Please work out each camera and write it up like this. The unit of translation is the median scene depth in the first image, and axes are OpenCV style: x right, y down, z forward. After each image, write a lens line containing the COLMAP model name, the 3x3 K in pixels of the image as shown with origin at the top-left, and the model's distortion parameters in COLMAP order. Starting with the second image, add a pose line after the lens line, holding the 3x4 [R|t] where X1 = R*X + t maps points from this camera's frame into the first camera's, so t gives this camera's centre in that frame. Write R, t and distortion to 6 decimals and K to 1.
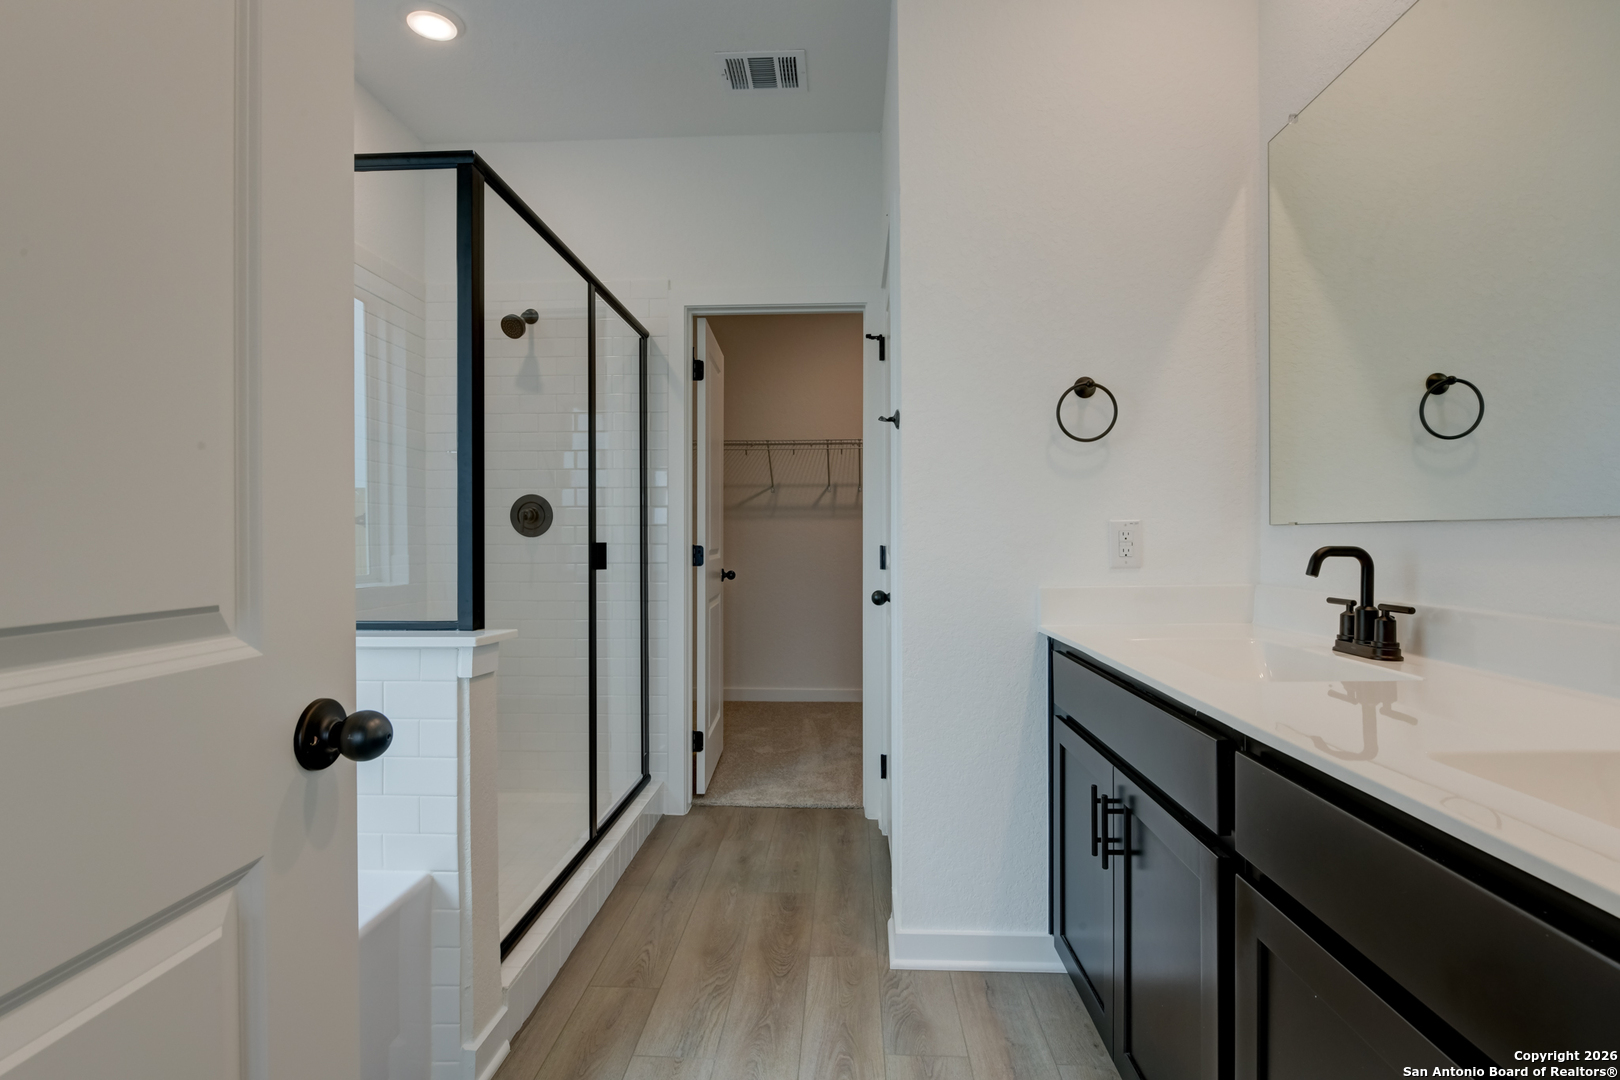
lens RADIAL K [[820.2, 0, 825.7], [0, 820.2, 537.7], [0, 0, 1]] dist [-0.003081, -0.001804]
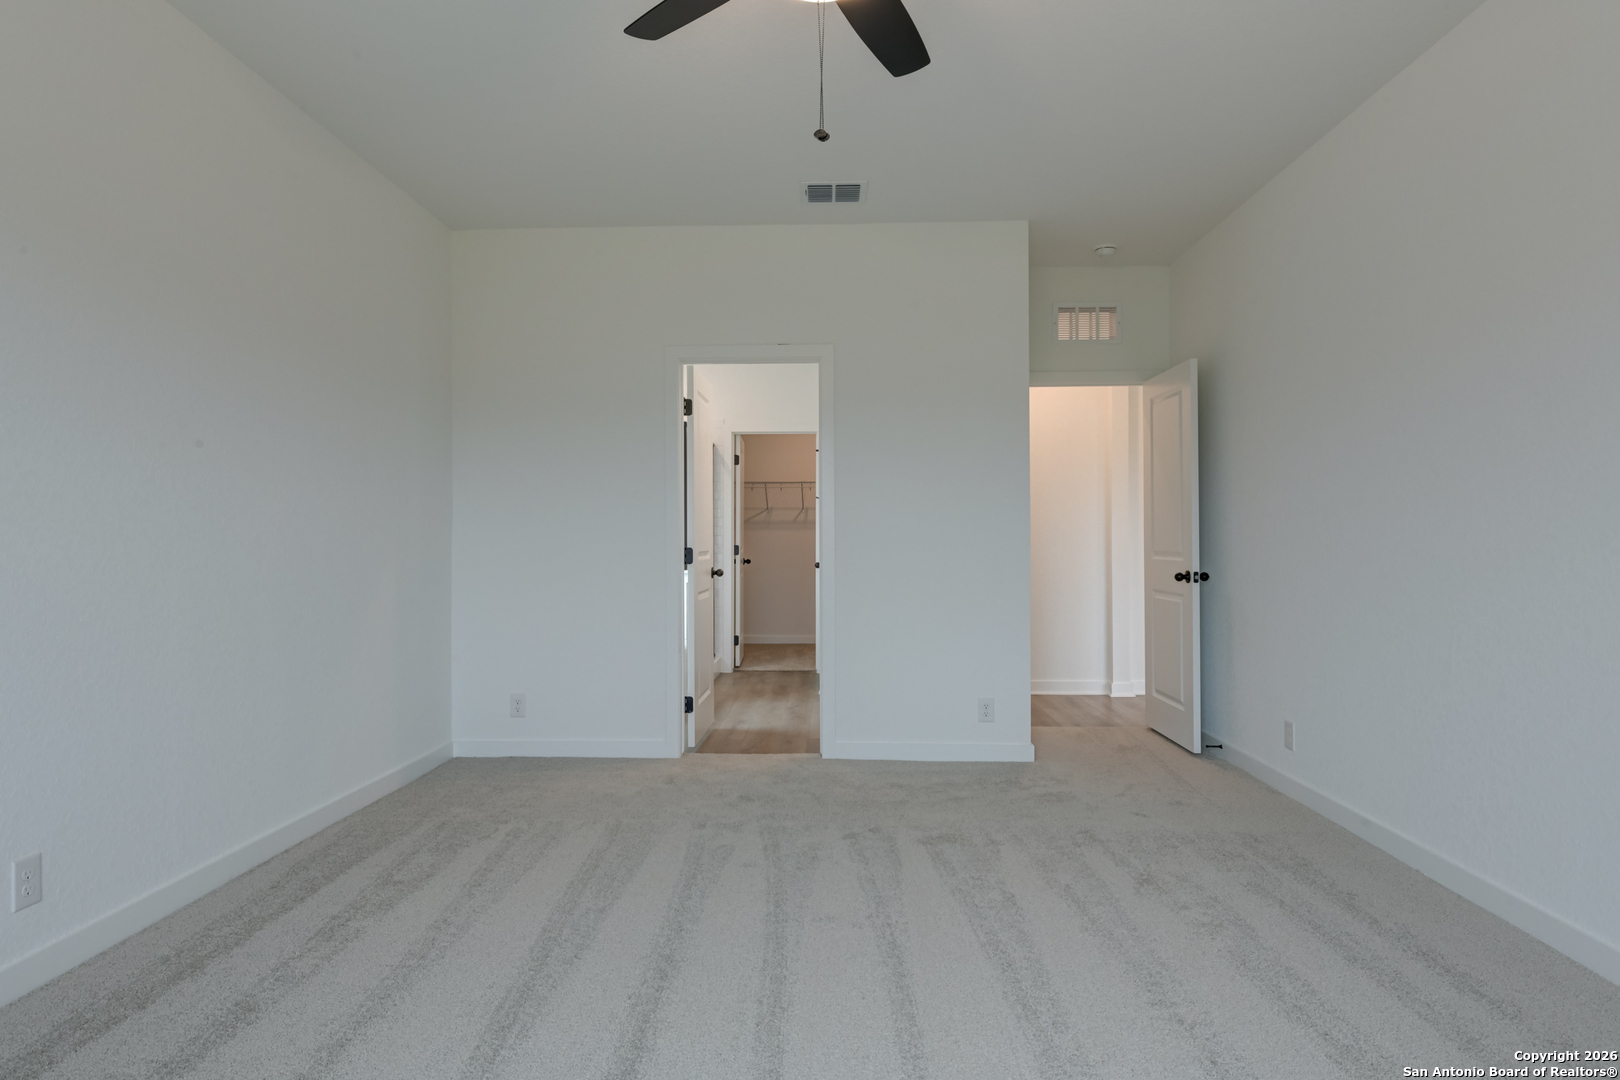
lens RADIAL K [[1309.9, 0, 808.9], [0, 1309.9, 545.3], [0, 0, 1]] dist [-0.000958, -0.000579]
pose [[0.999958, -0.001232, -0.009111, 0.060181], [0.001243, 0.999998, 0.001221, 0.006956], [0.009110, -0.001233, 0.999958, -2.421899]]
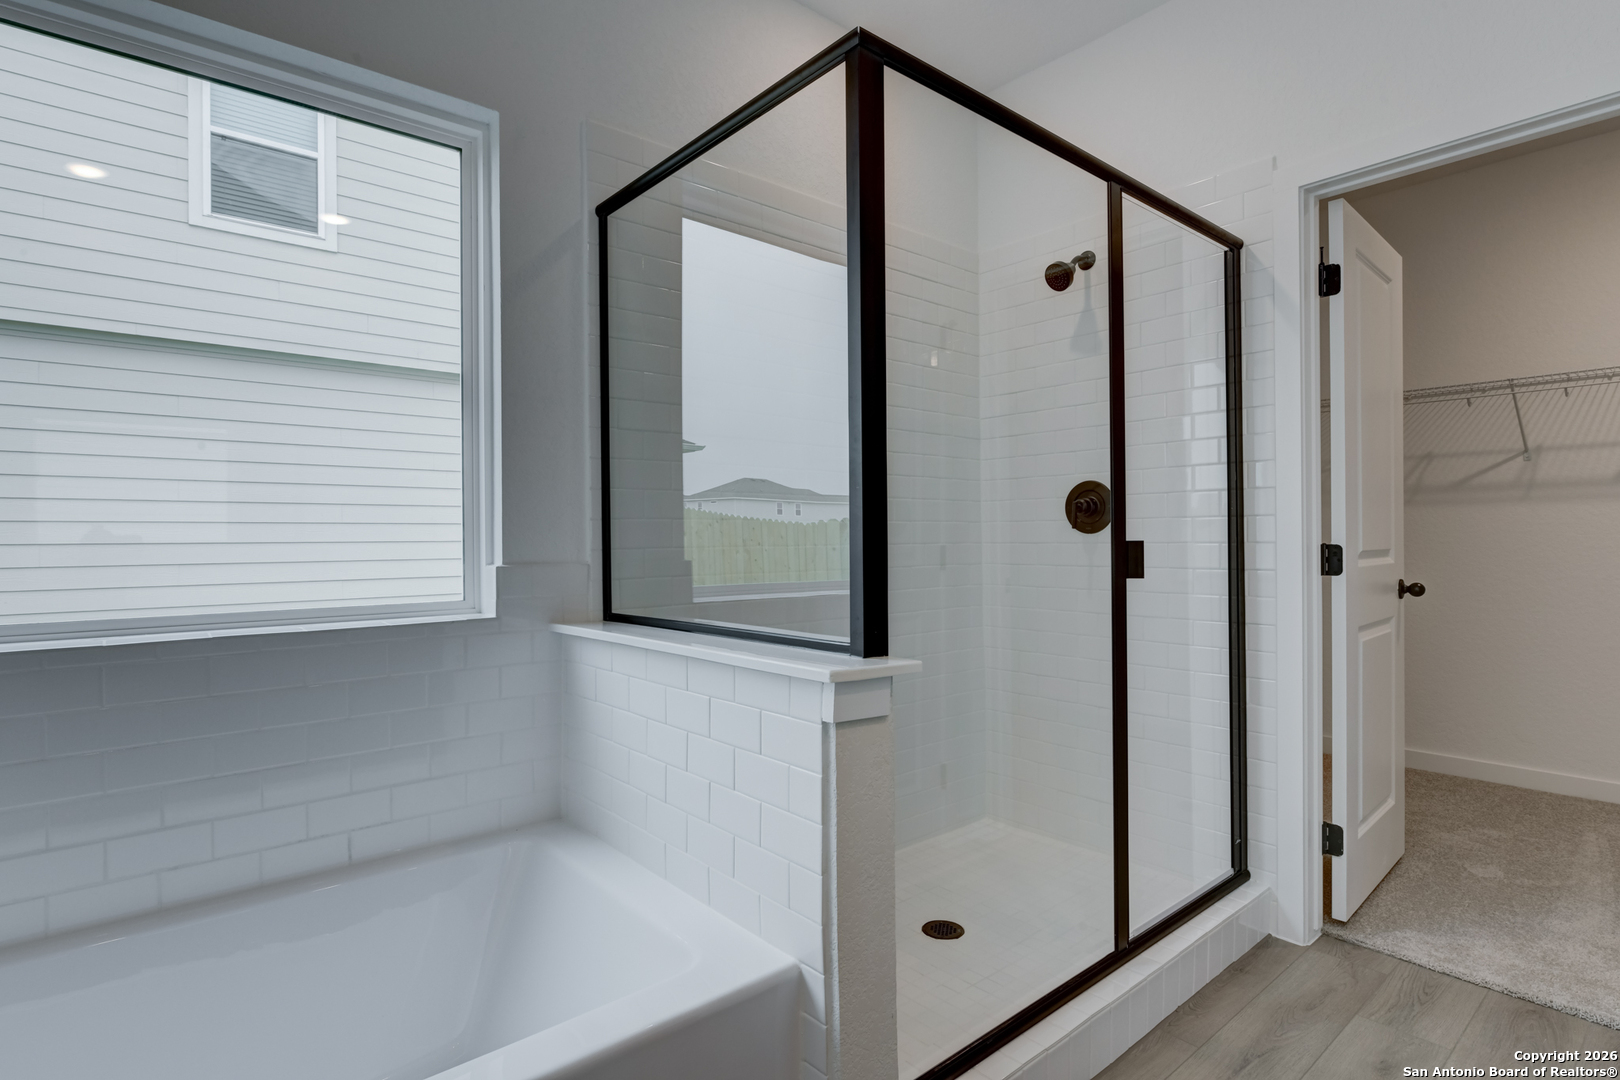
lens RADIAL K [[820.2, 0, 809.3], [0, 820.2, 537.1], [0, 0, 1]] dist [-0.003081, -0.001804]
pose [[0.667690, -0.003117, -0.744433, 0.057674], [0.006078, 0.999981, 0.001264, 0.000182], [0.744414, -0.005369, 0.667696, 0.257138]]
